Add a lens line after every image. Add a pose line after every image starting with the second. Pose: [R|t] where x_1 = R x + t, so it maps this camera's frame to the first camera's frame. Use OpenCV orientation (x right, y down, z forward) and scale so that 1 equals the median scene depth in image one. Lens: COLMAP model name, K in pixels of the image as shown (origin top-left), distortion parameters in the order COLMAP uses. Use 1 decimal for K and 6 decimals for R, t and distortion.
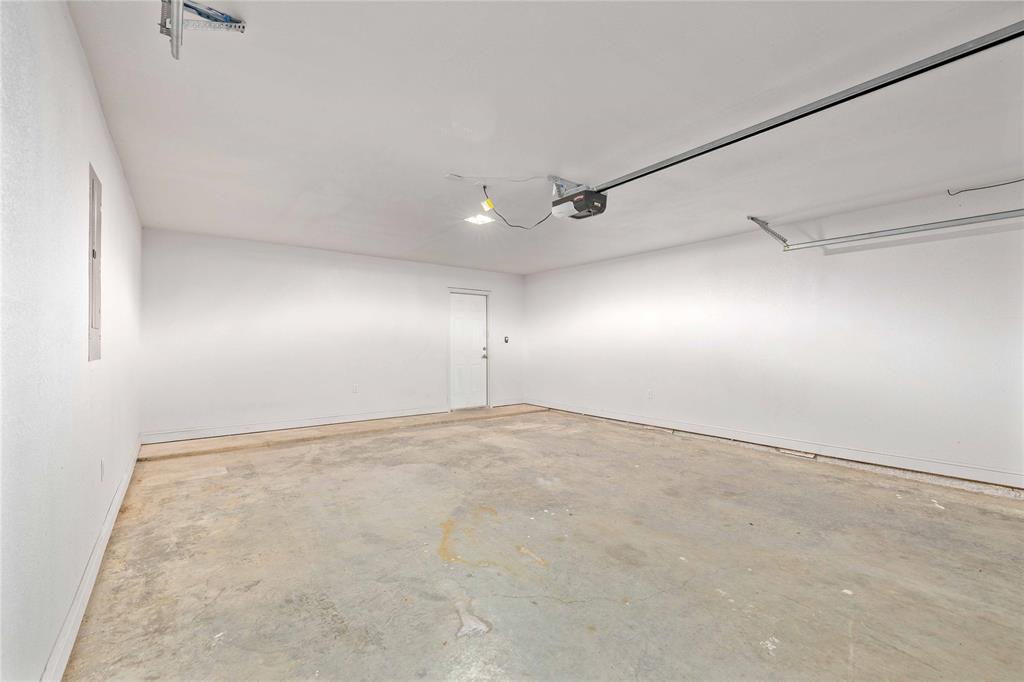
lens RADIAL K [[433.4, 0, 510.6], [0, 433.4, 341.6], [0, 0, 1]] dist [-0.001746, -0.000117]
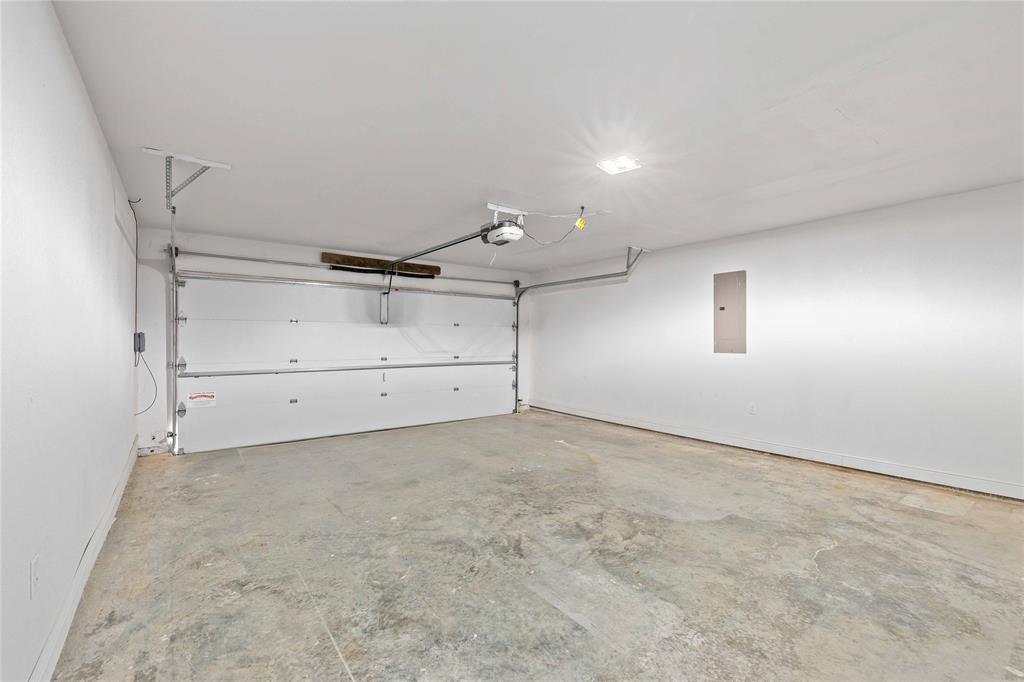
lens RADIAL K [[433.4, 0, 513.2], [0, 433.4, 340.1], [0, 0, 1]] dist [-0.001746, -0.000117]
pose [[-0.999938, -0.003496, 0.010617, 0.099020], [-0.003526, 0.999990, -0.002783, -0.009623], [-0.010607, -0.002820, -0.999940, 1.964635]]
